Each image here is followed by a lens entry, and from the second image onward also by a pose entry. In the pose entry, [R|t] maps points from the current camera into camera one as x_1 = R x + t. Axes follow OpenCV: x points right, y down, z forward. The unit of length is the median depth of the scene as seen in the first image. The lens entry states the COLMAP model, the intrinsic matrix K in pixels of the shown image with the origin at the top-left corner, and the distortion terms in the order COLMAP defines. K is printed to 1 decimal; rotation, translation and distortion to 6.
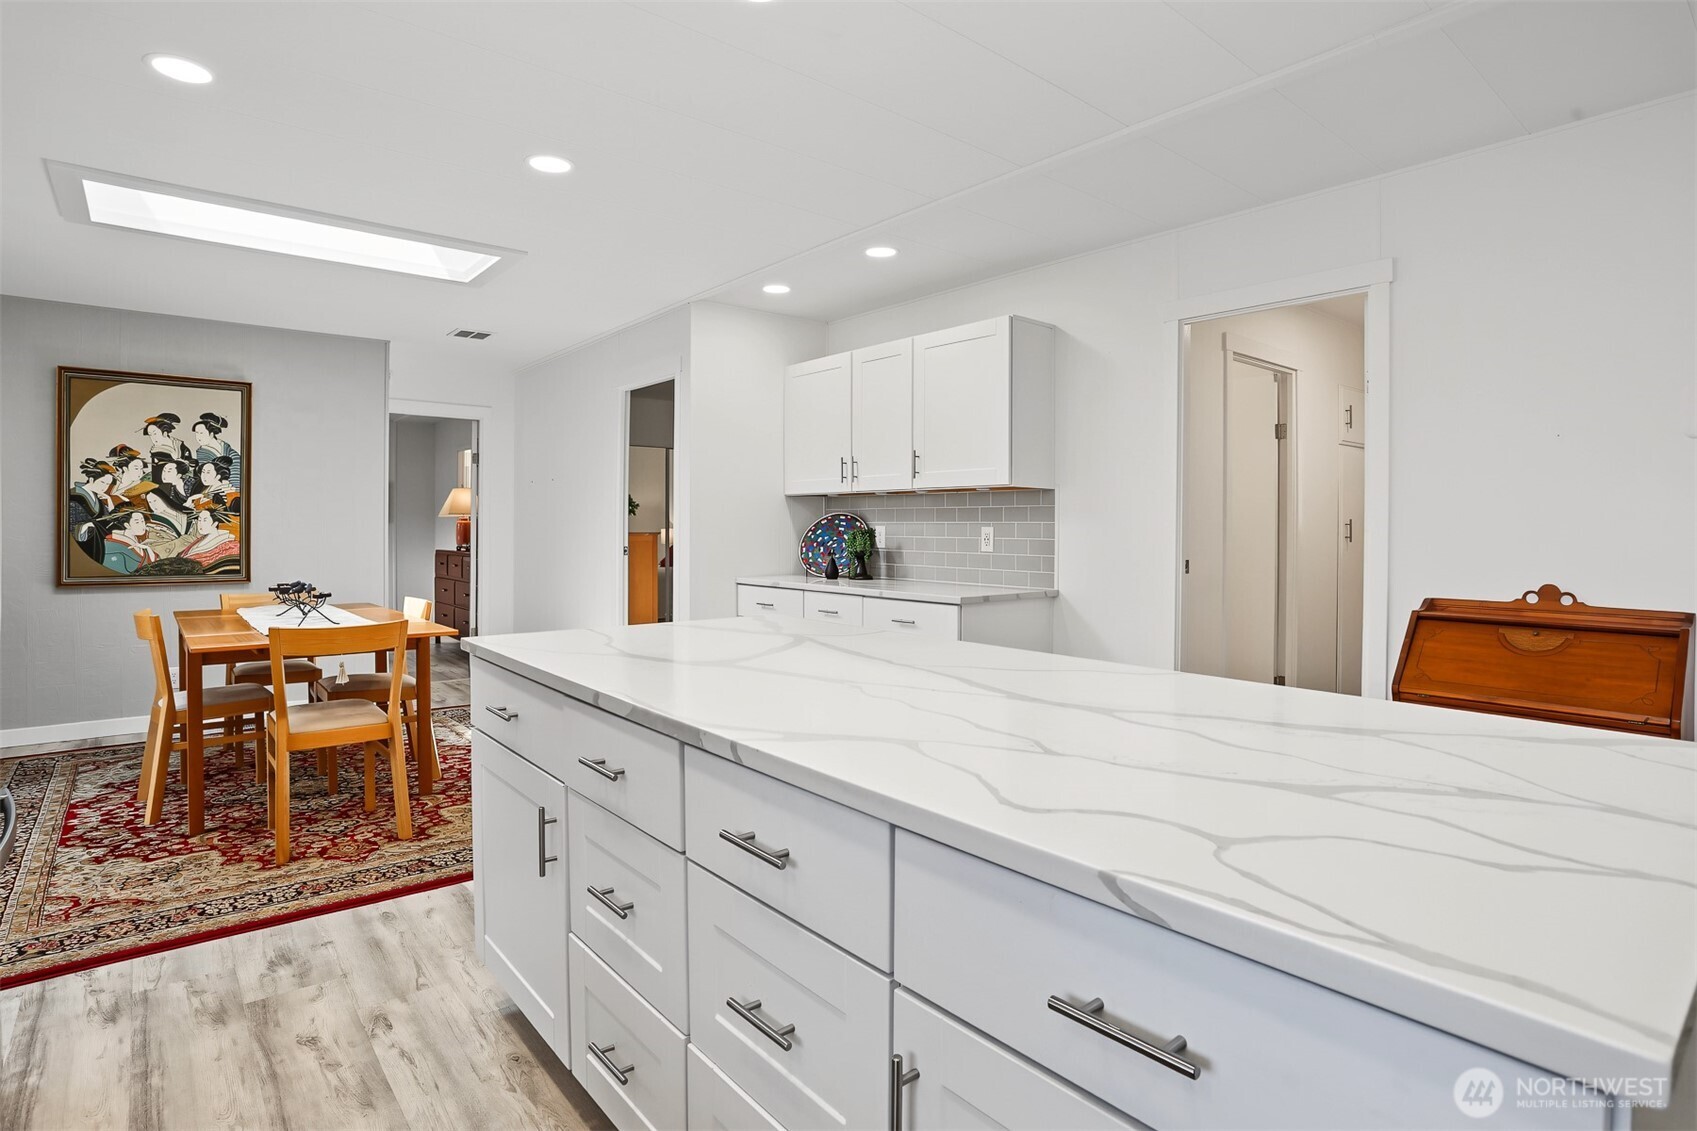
lens RADIAL K [[868.9, 0, 828.1], [0, 868.9, 538.2], [0, 0, 1]] dist [-0.065985, 0.020249]
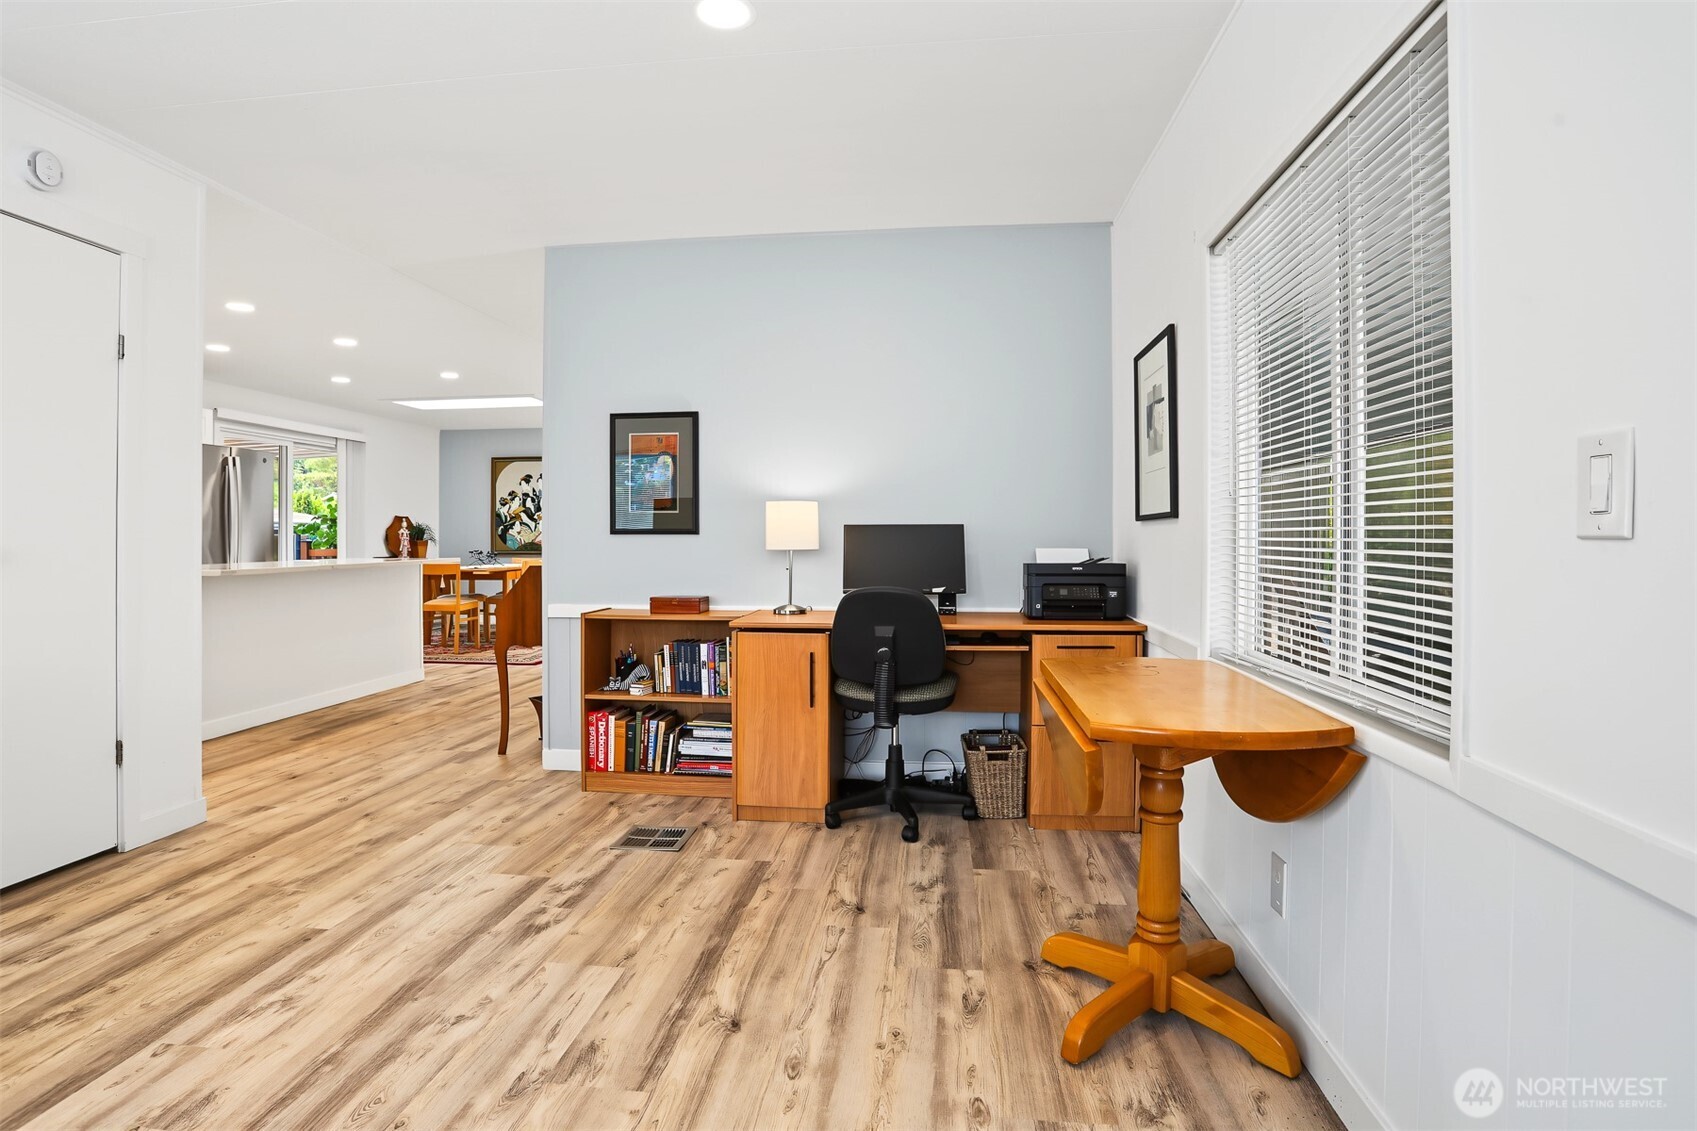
lens RADIAL K [[868.9, 0, 836.2], [0, 868.9, 533.3], [0, 0, 1]] dist [-0.065985, 0.020249]
pose [[0.681567, -0.007573, -0.731717, 1.403996], [-0.003737, 0.999897, -0.013830, 0.028996], [0.731746, 0.012161, 0.681469, 0.085220]]
